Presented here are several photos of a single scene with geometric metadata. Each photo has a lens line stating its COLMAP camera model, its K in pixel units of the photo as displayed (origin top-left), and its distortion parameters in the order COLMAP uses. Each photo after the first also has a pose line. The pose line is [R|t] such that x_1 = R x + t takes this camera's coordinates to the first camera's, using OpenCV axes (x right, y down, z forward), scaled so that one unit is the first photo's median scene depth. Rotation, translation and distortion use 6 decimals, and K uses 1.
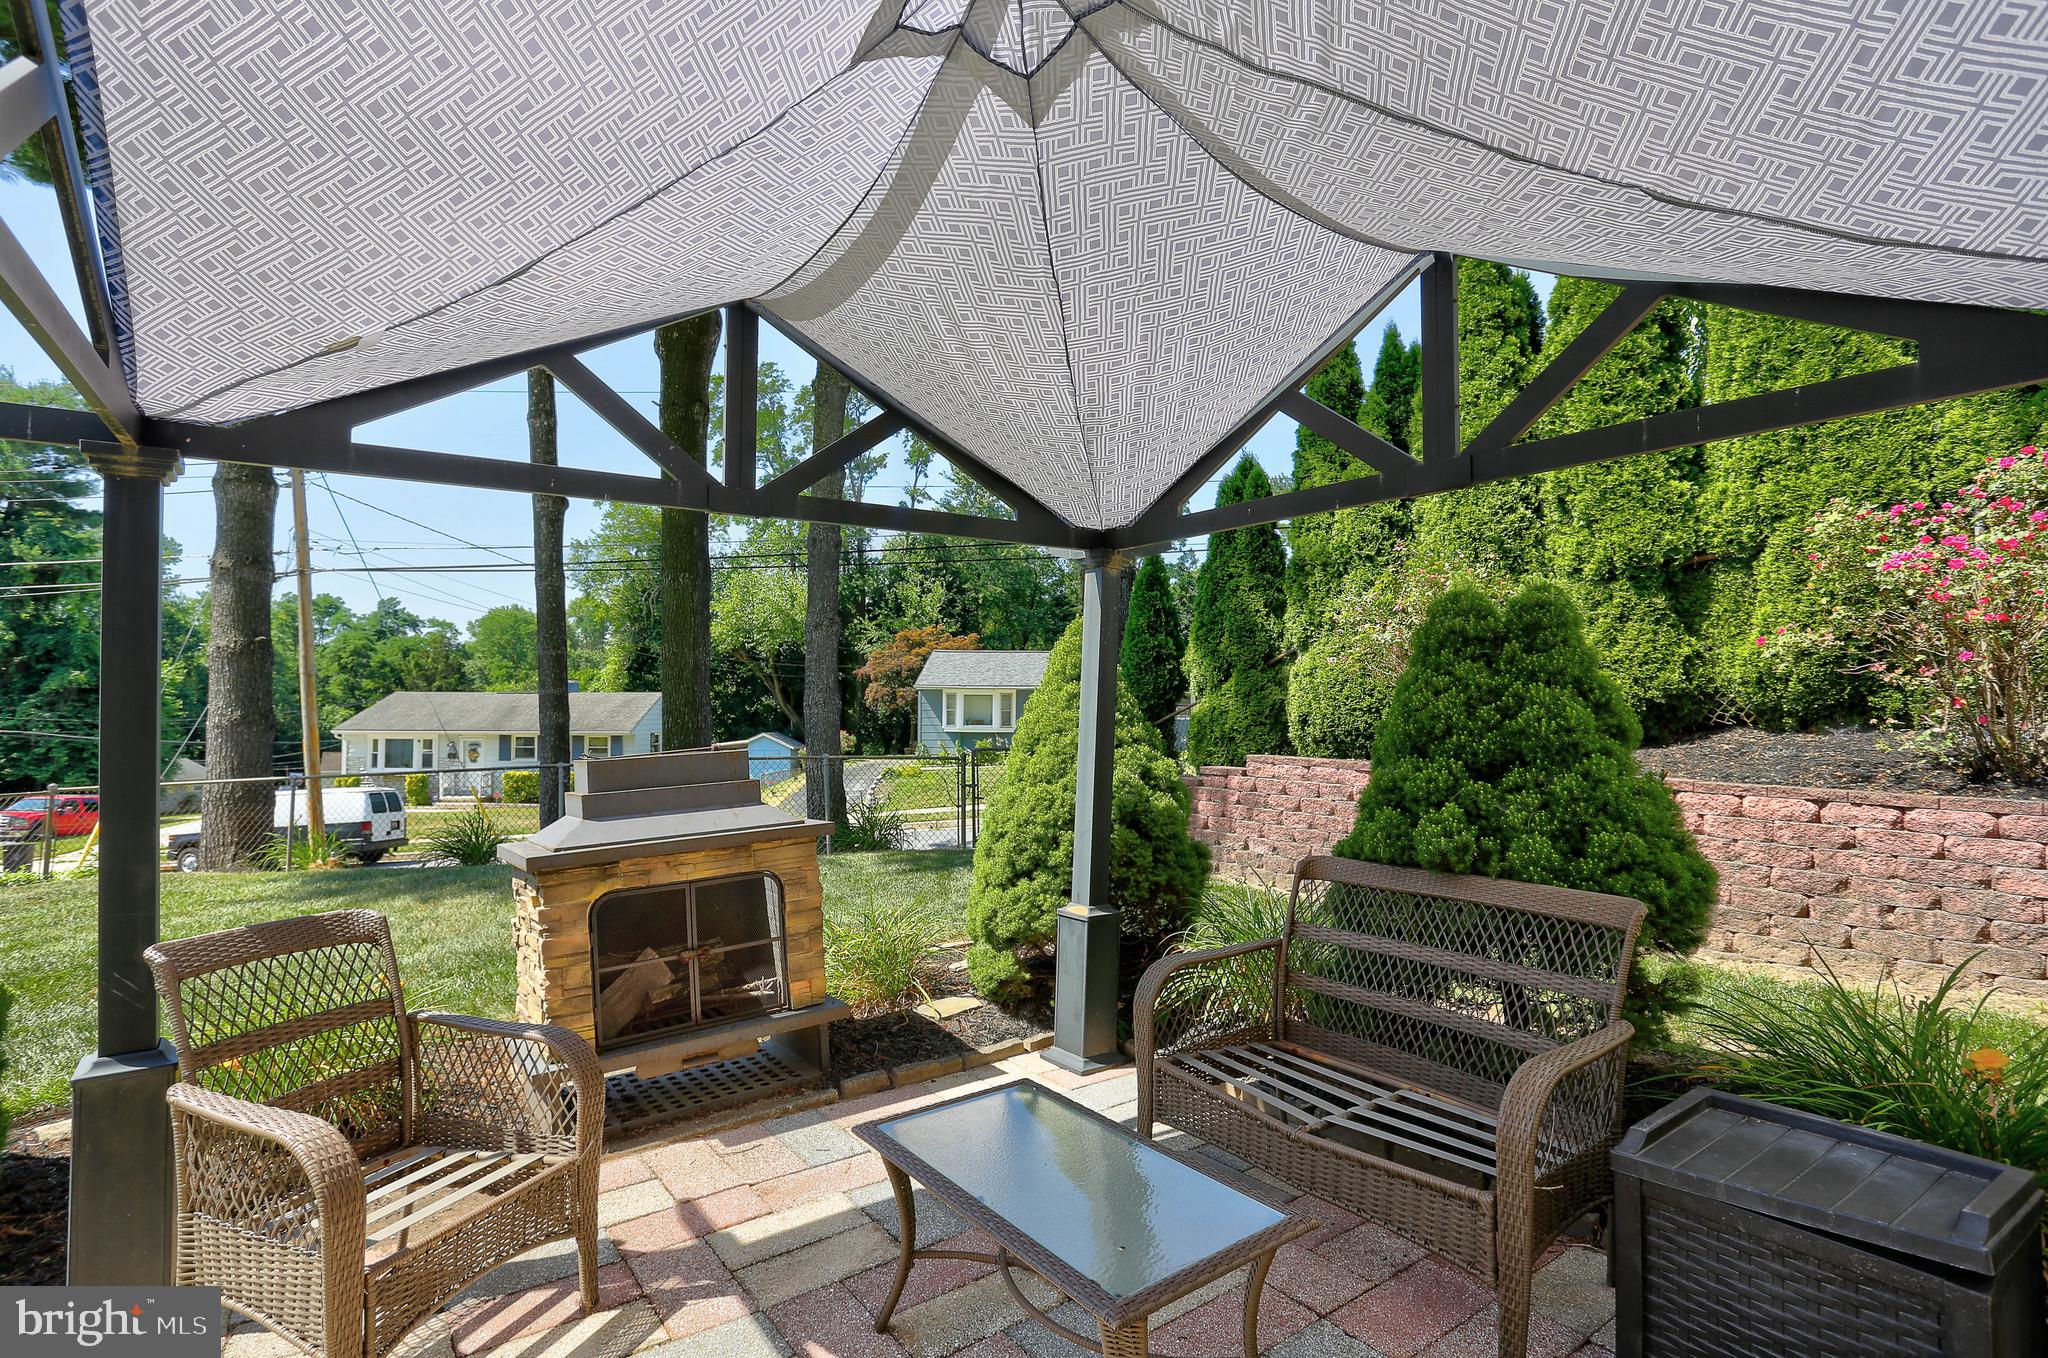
lens RADIAL K [[1035.8, 0, 1022.9], [0, 1035.8, 657.5], [0, 0, 1]] dist [-0.075224, 0.038176]
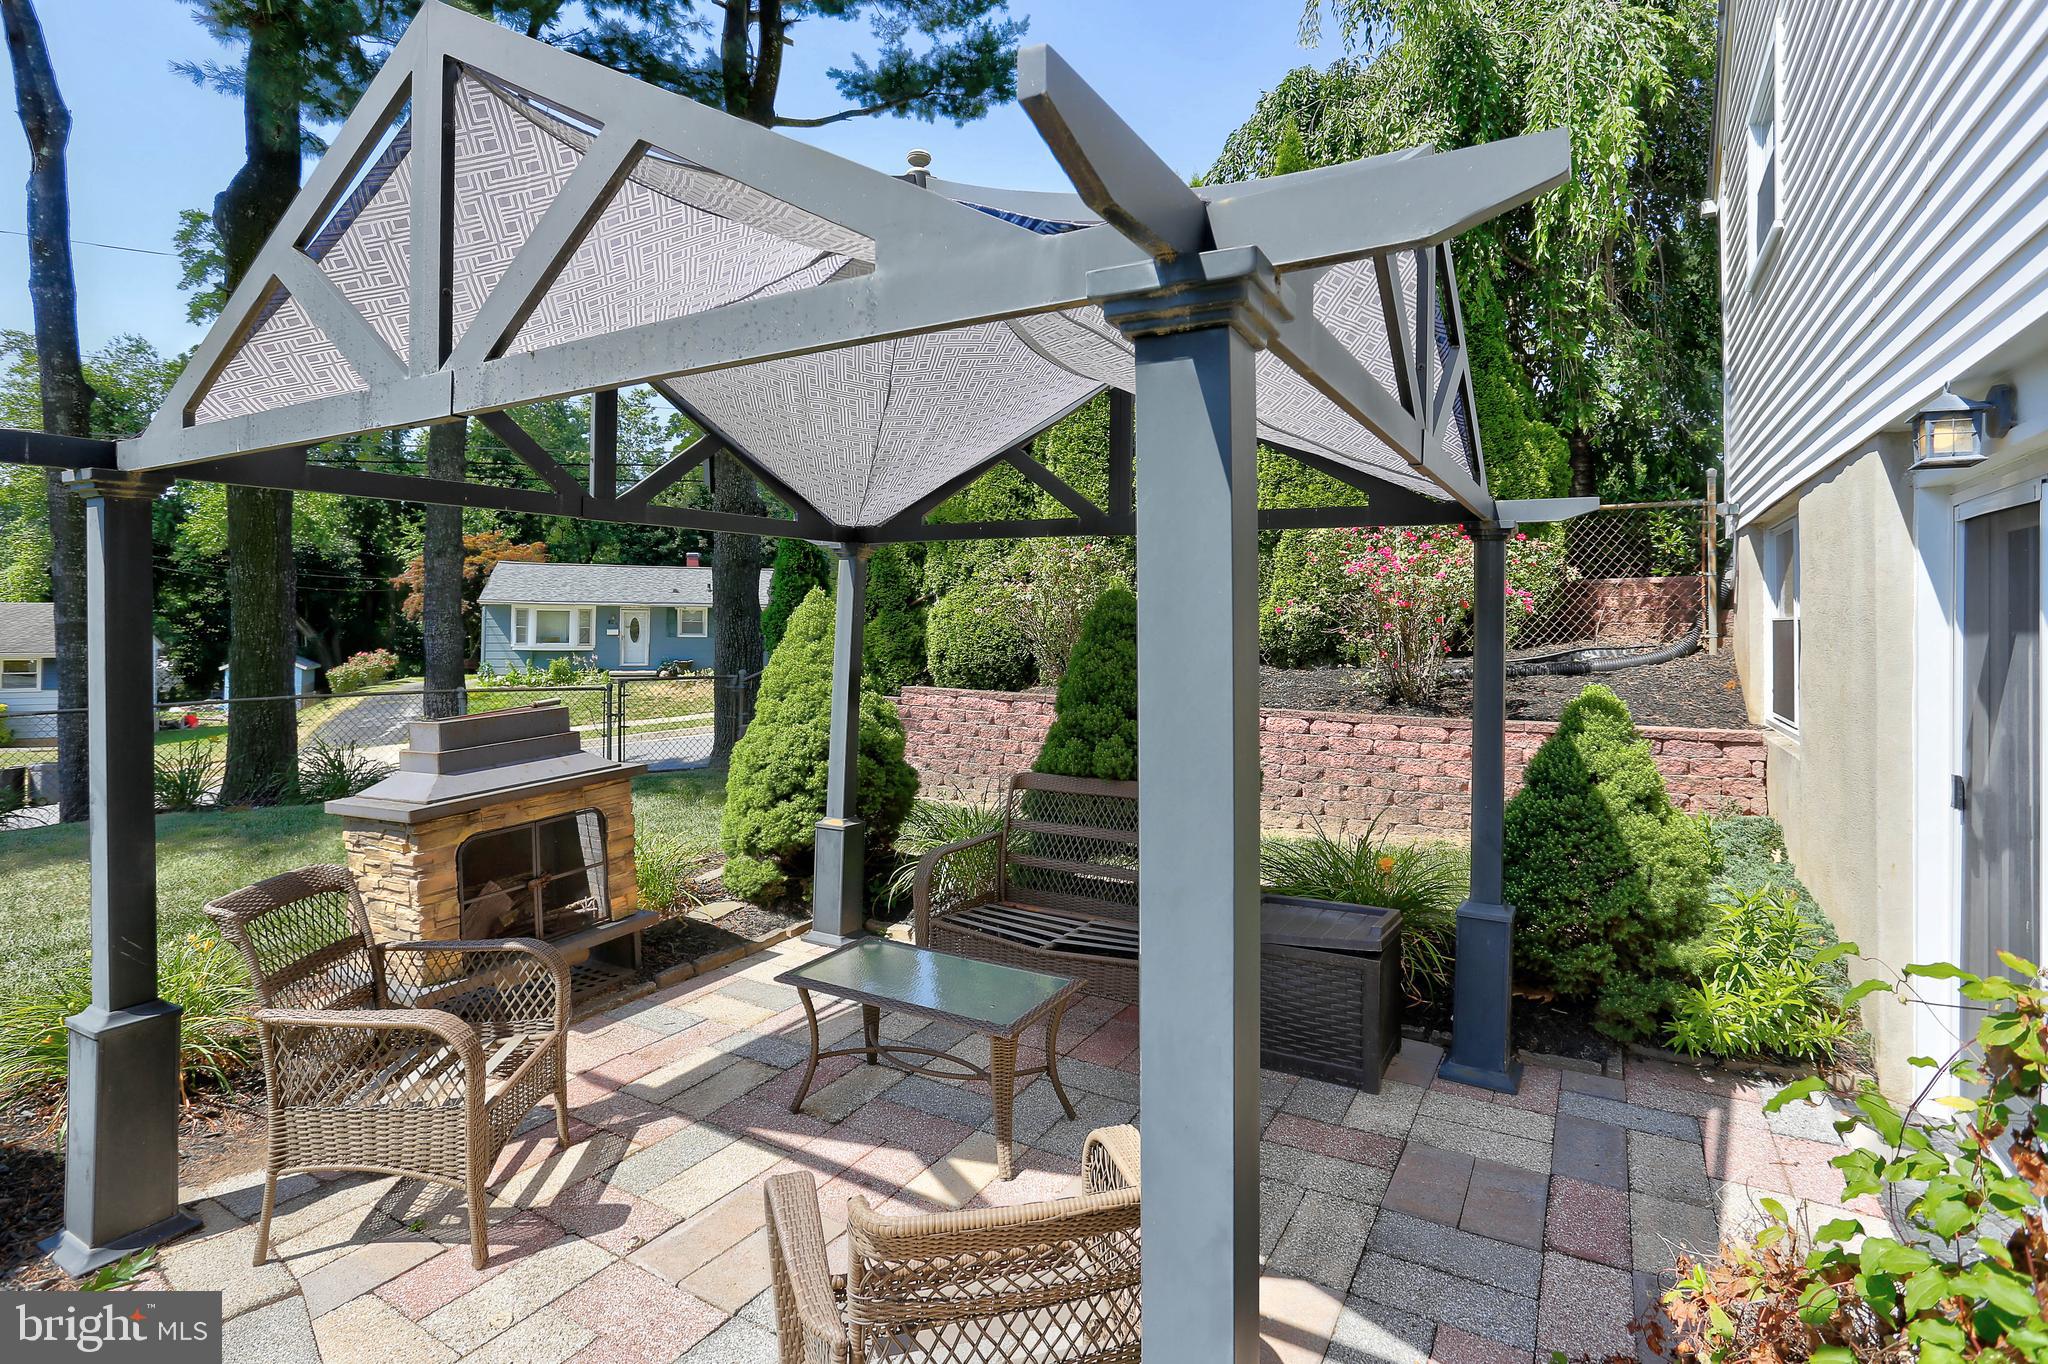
lens RADIAL K [[1054.2, 0, 1032.9], [0, 1054.2, 585.8], [0, 0, 1]] dist [-0.033510, 0.001554]
pose [[0.910332, 0.018553, 0.413463, -0.255280], [-0.026710, 0.999546, 0.013957, -0.072325], [-0.413016, -0.023750, 0.910414, -0.279513]]
